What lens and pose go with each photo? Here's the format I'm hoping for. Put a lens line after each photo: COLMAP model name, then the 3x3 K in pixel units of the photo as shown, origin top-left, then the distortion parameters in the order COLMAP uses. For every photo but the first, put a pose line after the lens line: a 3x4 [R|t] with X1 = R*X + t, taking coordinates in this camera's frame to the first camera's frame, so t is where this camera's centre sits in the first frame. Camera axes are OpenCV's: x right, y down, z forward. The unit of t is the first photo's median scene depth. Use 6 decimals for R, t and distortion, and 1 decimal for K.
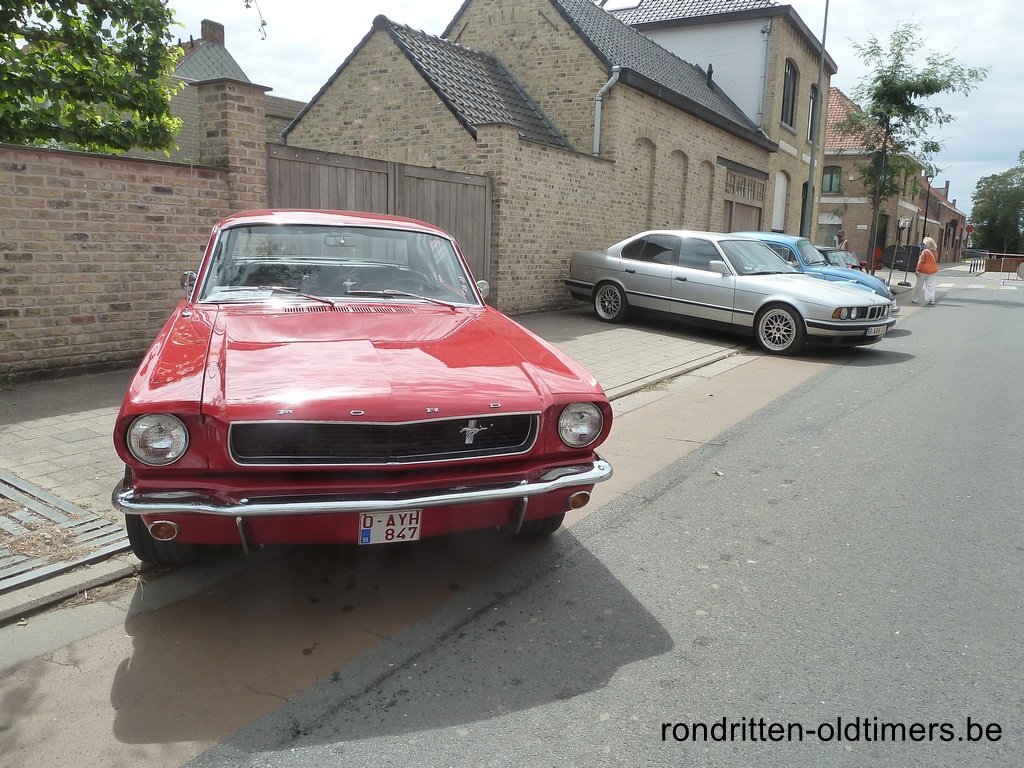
lens RADIAL K [[760.8, 0, 516.7], [0, 760.8, 380.8], [0, 0, 1]] dist [-0.029382, -0.005269]
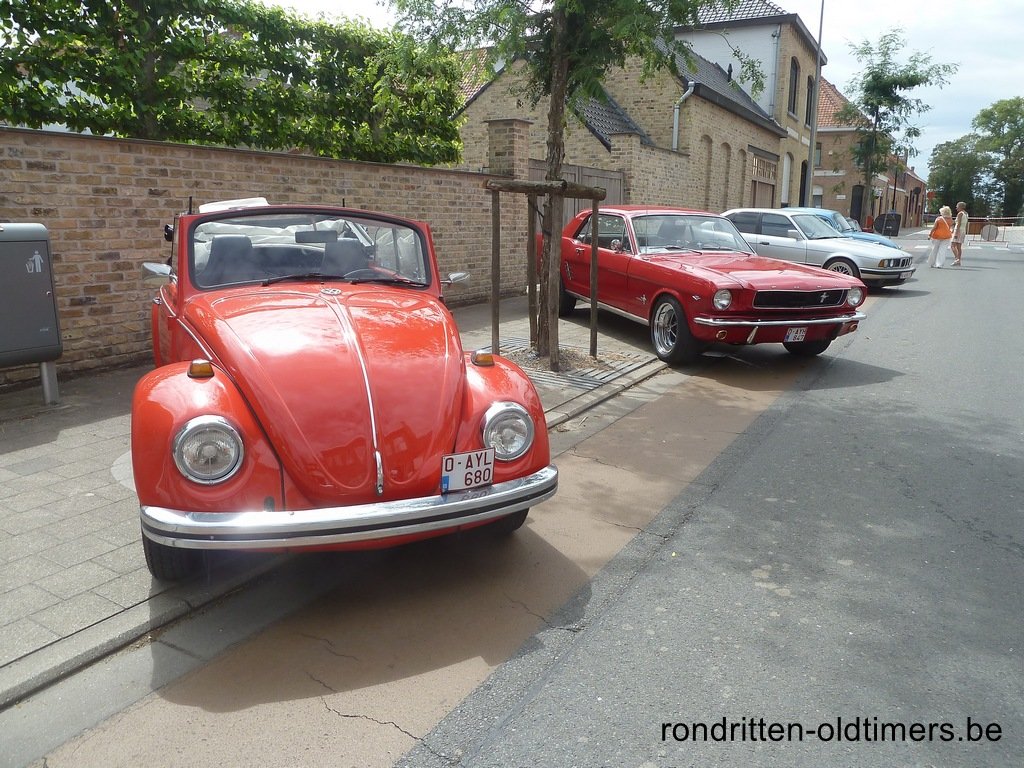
lens RADIAL K [[760.8, 0, 516.7], [0, 760.8, 380.8], [0, 0, 1]] dist [-0.029382, -0.005269]
pose [[0.998460, -0.032979, 0.044615, -0.176705], [0.031519, 0.998957, 0.033041, 0.033596], [-0.045658, -0.031584, 0.998458, -0.220535]]
